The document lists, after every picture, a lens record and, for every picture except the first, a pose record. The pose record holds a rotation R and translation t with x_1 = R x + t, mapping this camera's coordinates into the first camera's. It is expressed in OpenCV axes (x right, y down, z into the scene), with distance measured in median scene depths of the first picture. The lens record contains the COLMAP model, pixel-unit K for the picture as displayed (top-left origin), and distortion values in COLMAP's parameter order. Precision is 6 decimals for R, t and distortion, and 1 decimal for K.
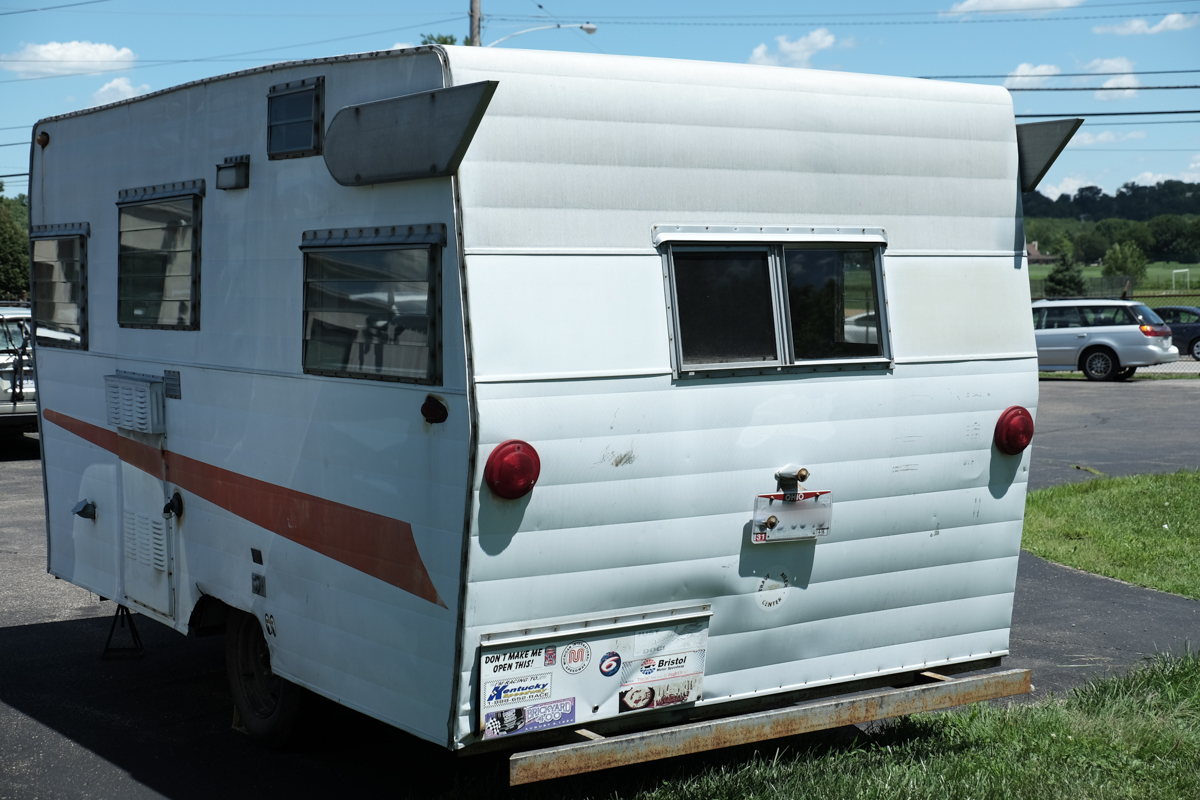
lens RADIAL K [[1815.8, 0, 600.0], [0, 1815.8, 400.0], [0, 0, 1]] dist [-0.023812, -0.018827]
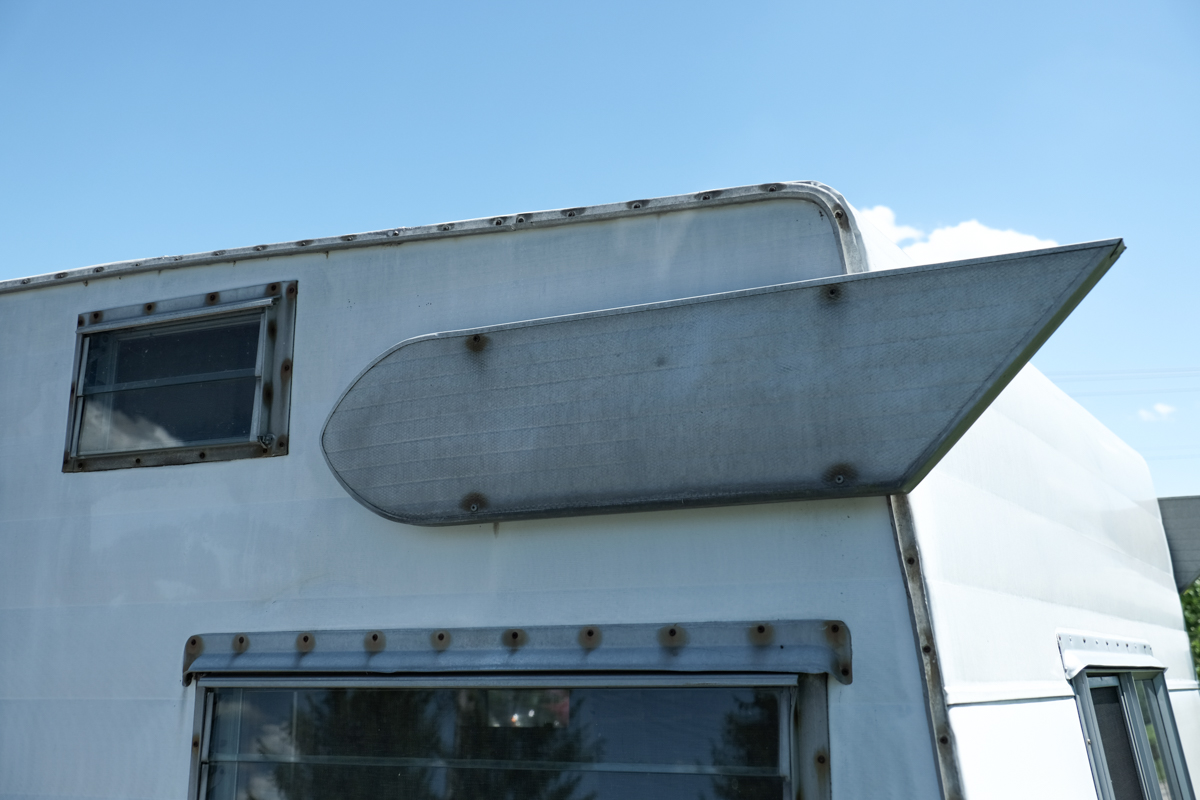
lens RADIAL K [[1402.6, 0, 600.0], [0, 1402.6, 400.0], [0, 0, 1]] dist [-0.012821, 0.193412]
pose [[0.879735, 0.093939, 0.466092, -0.255062], [0.031919, 0.966408, -0.255021, -0.064373], [-0.474391, 0.239228, 0.847185, 0.716526]]
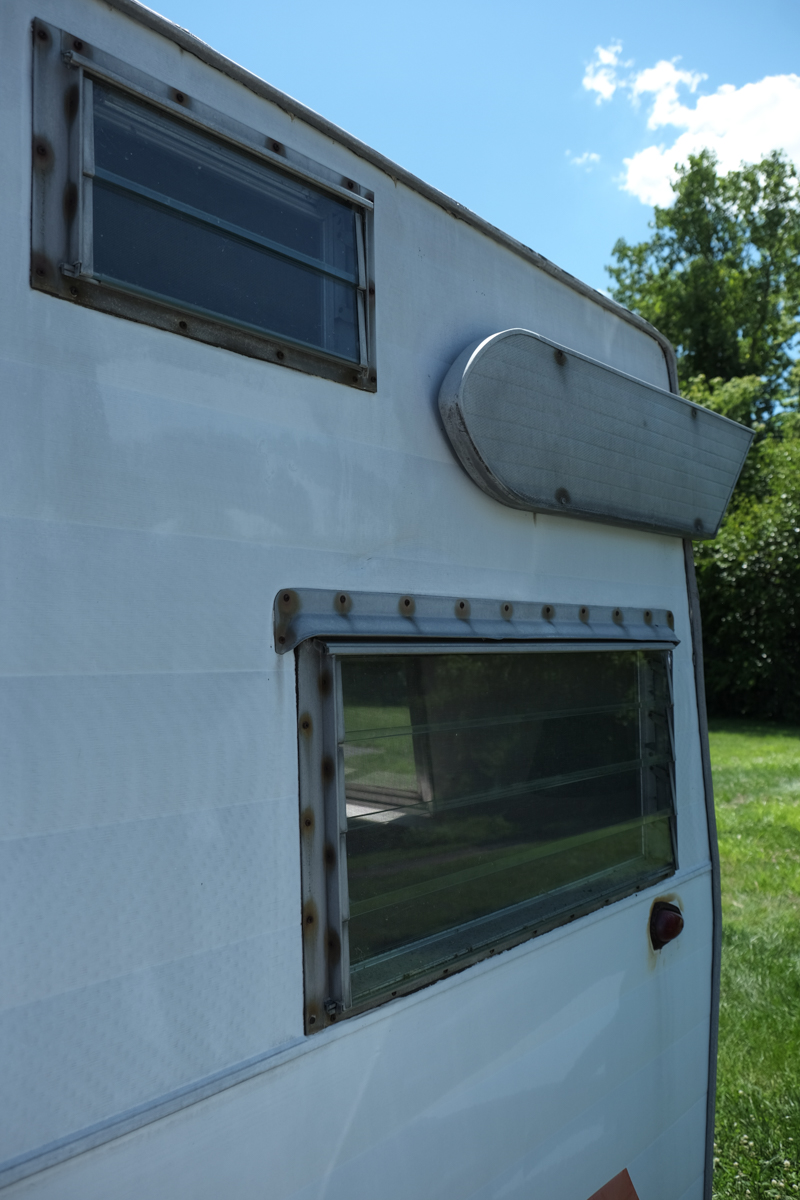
lens RADIAL K [[948.4, 0, 400.0], [0, 948.4, 600.0], [0, 0, 1]] dist [-0.032129, 0.043816]
pose [[-0.241797, 0.051671, 0.968950, -0.356995], [0.070253, 0.996893, -0.035630, -0.090062], [-0.967780, 0.059457, -0.244675, 1.098759]]
